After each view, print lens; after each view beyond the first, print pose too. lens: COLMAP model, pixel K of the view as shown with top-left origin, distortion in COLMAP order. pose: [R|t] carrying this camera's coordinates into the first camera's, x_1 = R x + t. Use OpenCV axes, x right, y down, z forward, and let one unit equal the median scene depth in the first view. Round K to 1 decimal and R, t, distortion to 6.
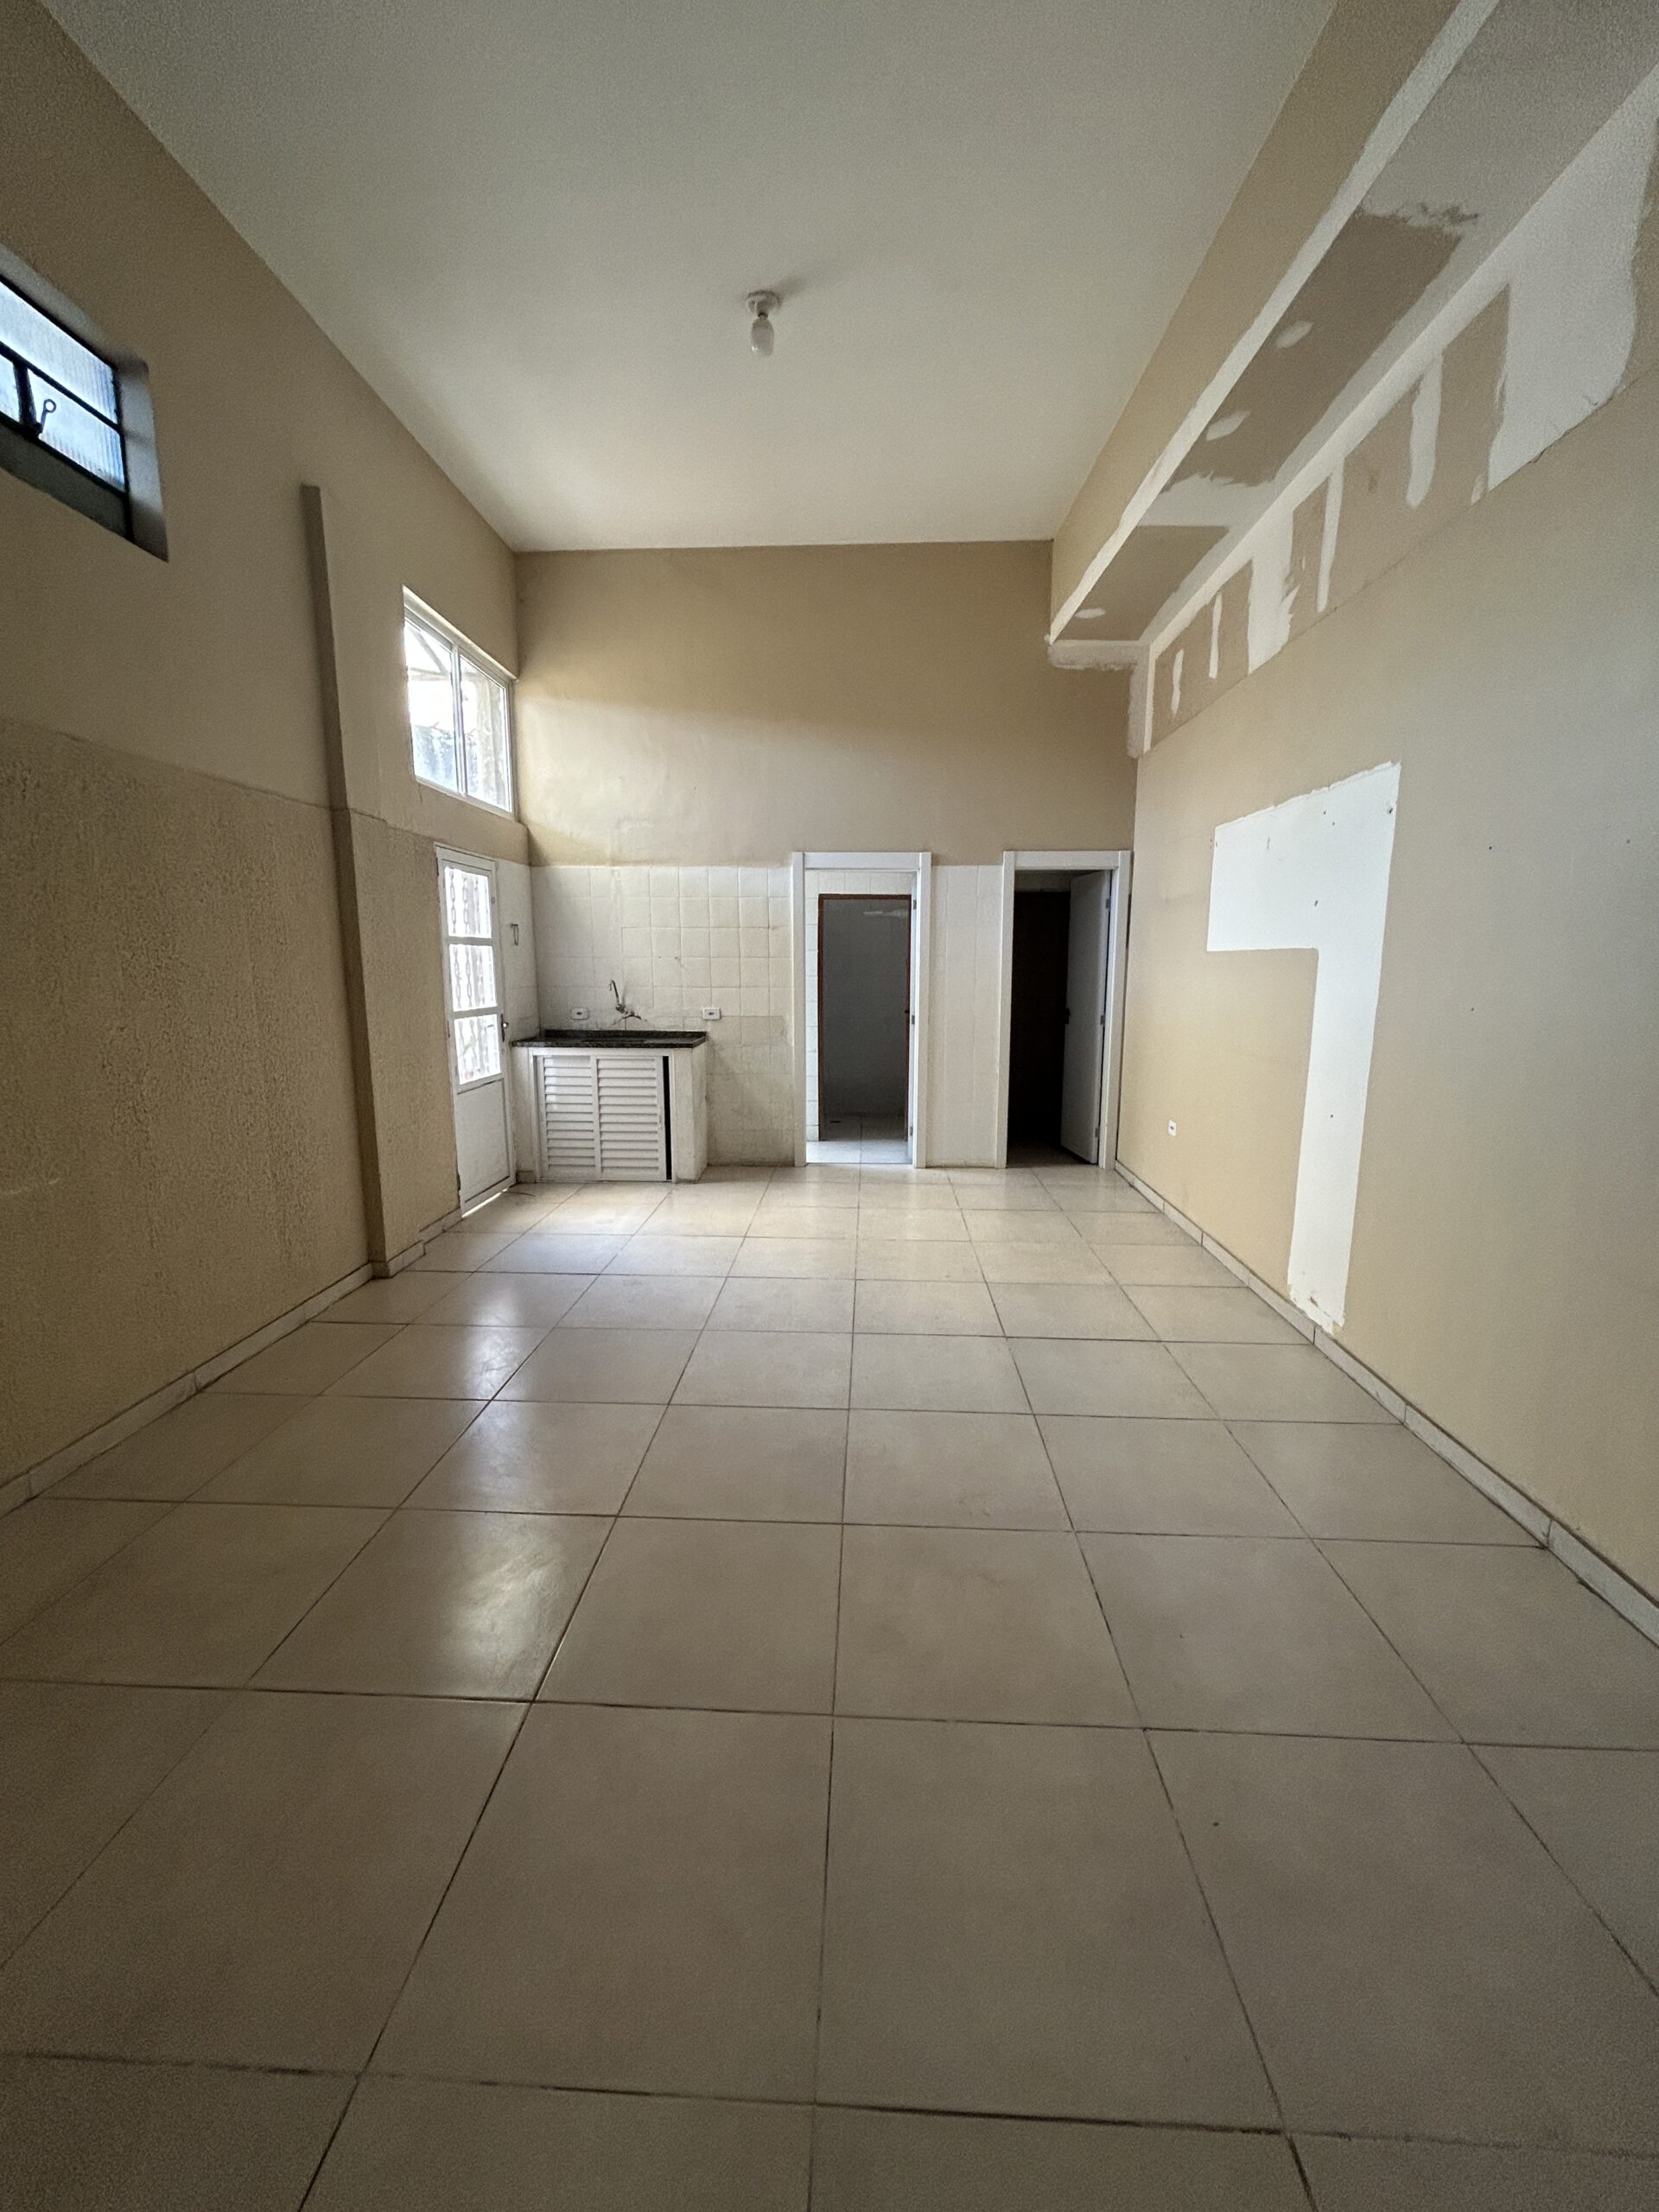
lens RADIAL K [[887.7, 0, 825.4], [0, 887.7, 1108.3], [0, 0, 1]] dist [-0.007620, -0.000117]
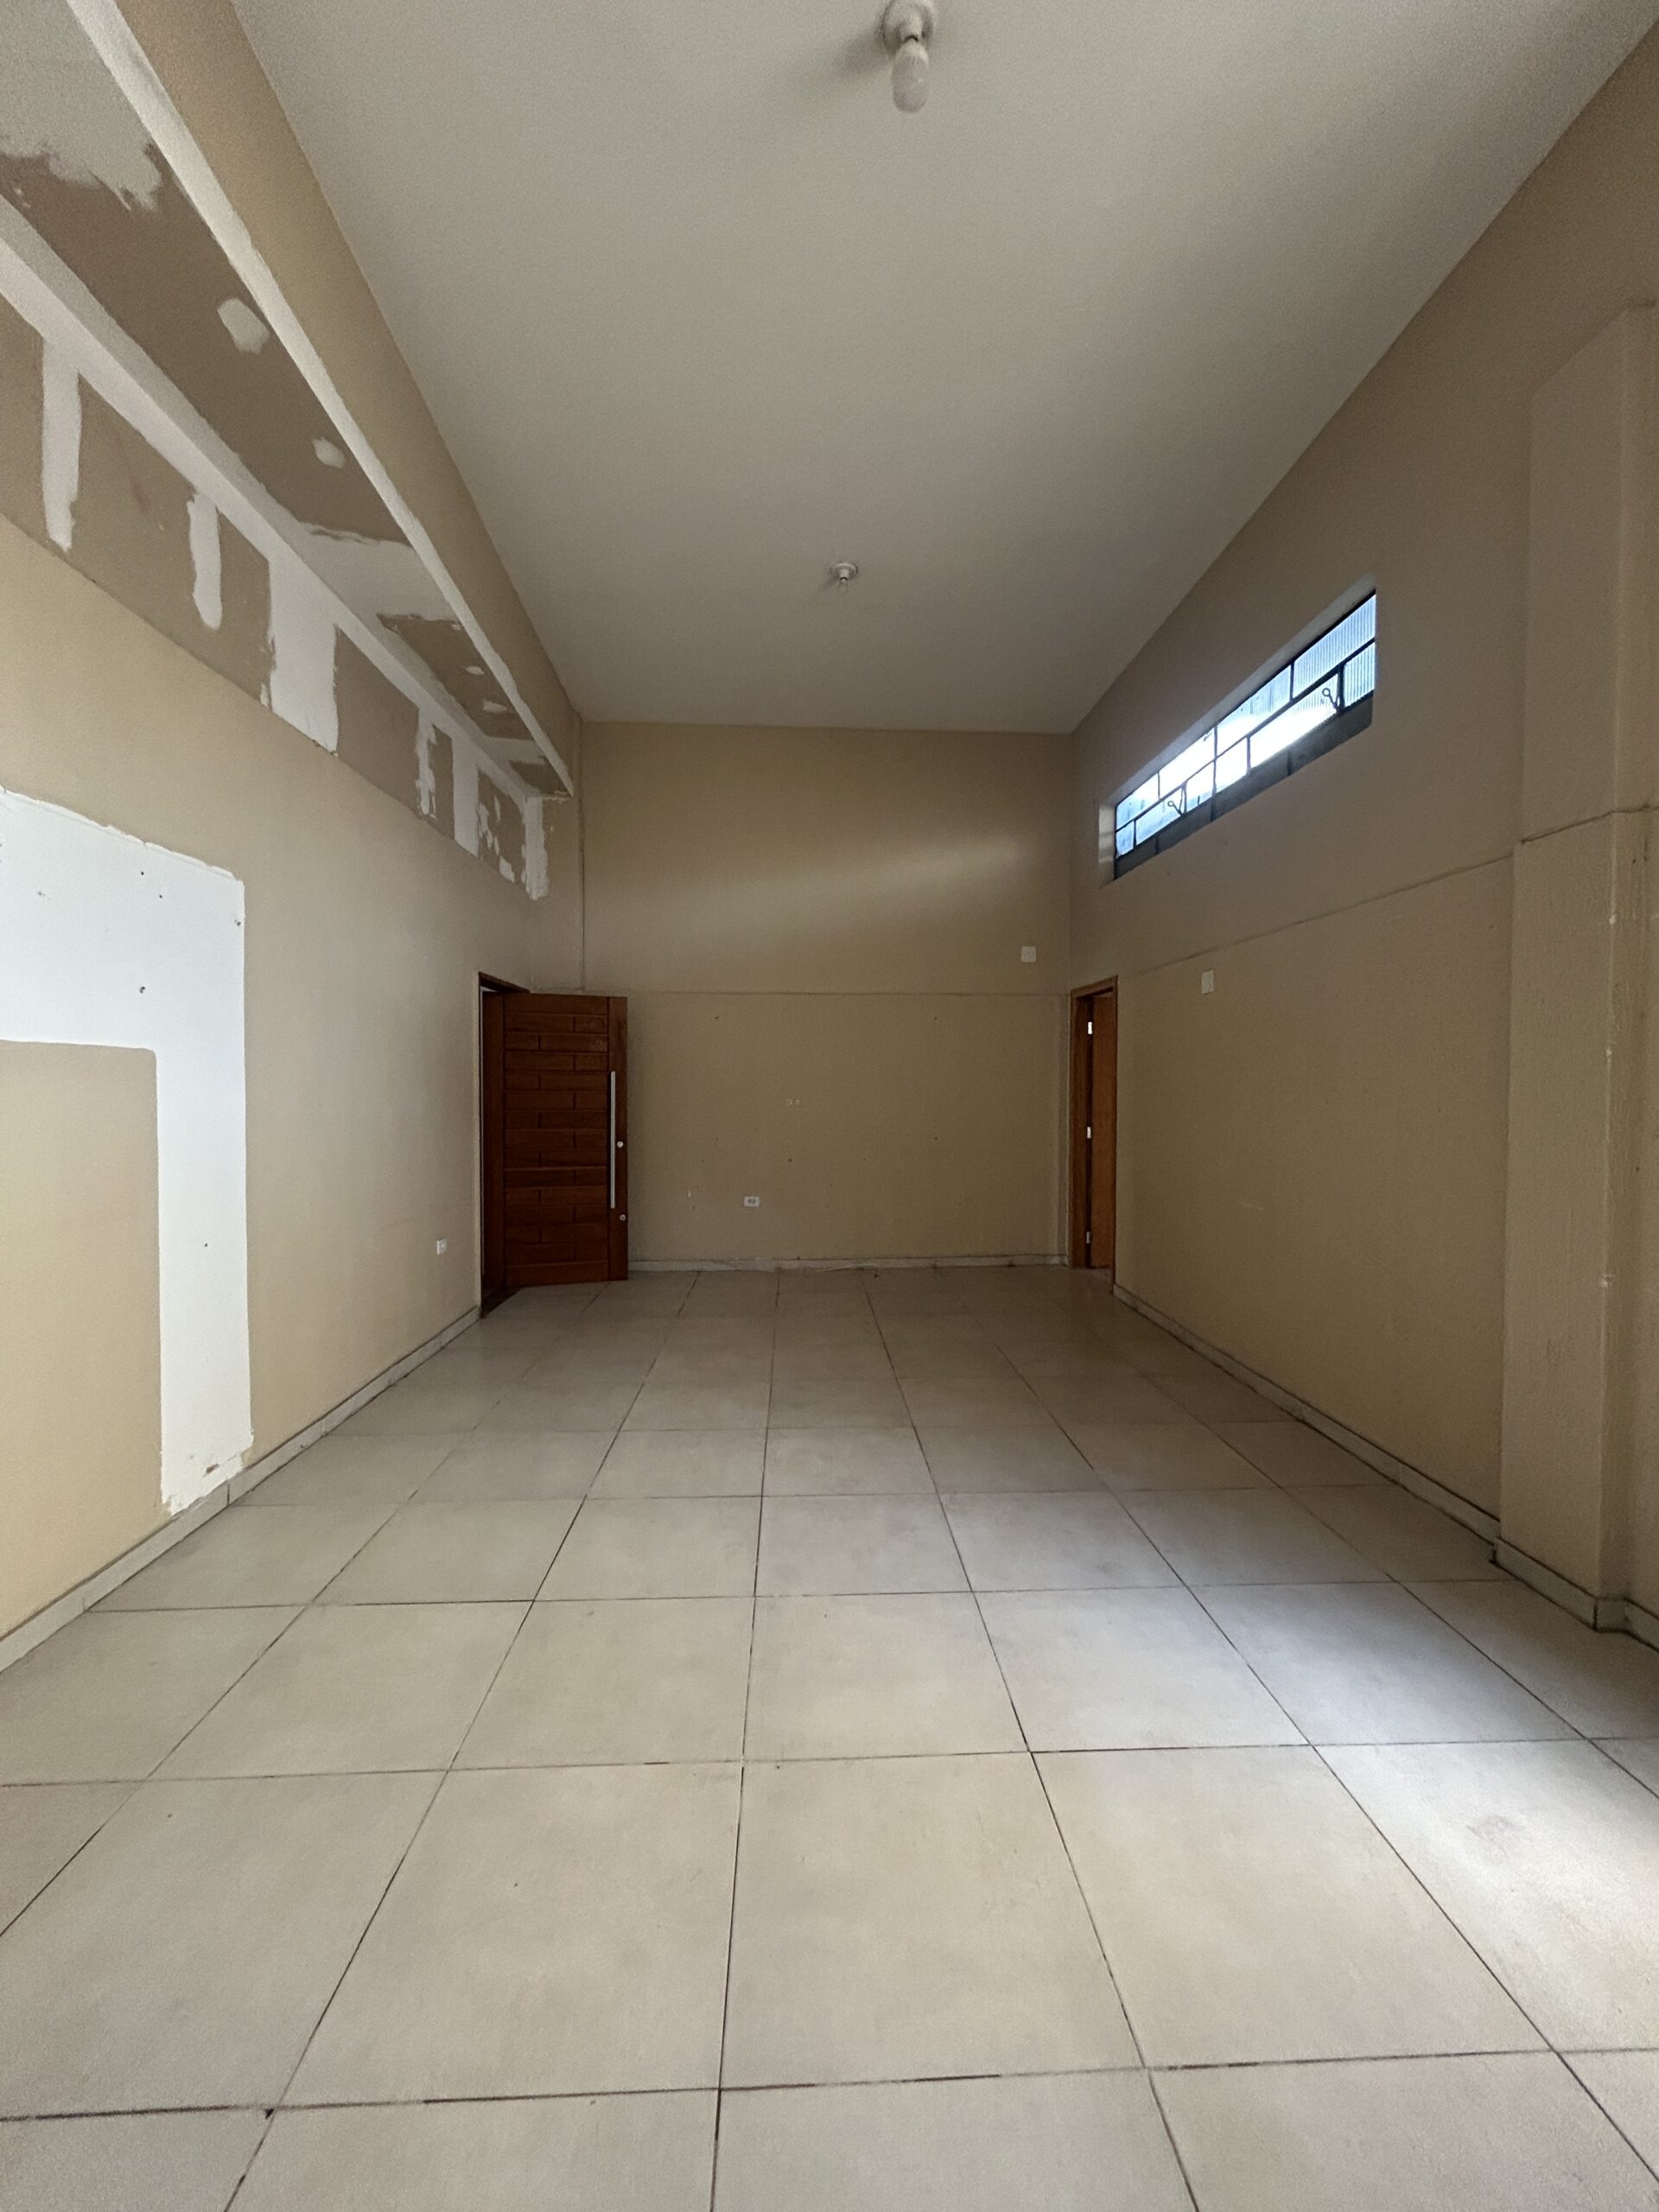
lens RADIAL K [[887.7, 0, 825.4], [0, 887.7, 1108.3], [0, 0, 1]] dist [-0.007620, -0.000117]
pose [[-0.996412, 0.001341, -0.084624, 0.043638], [-0.014469, 0.982455, 0.185936, -0.283042], [0.083388, 0.186494, -0.978911, 1.812328]]
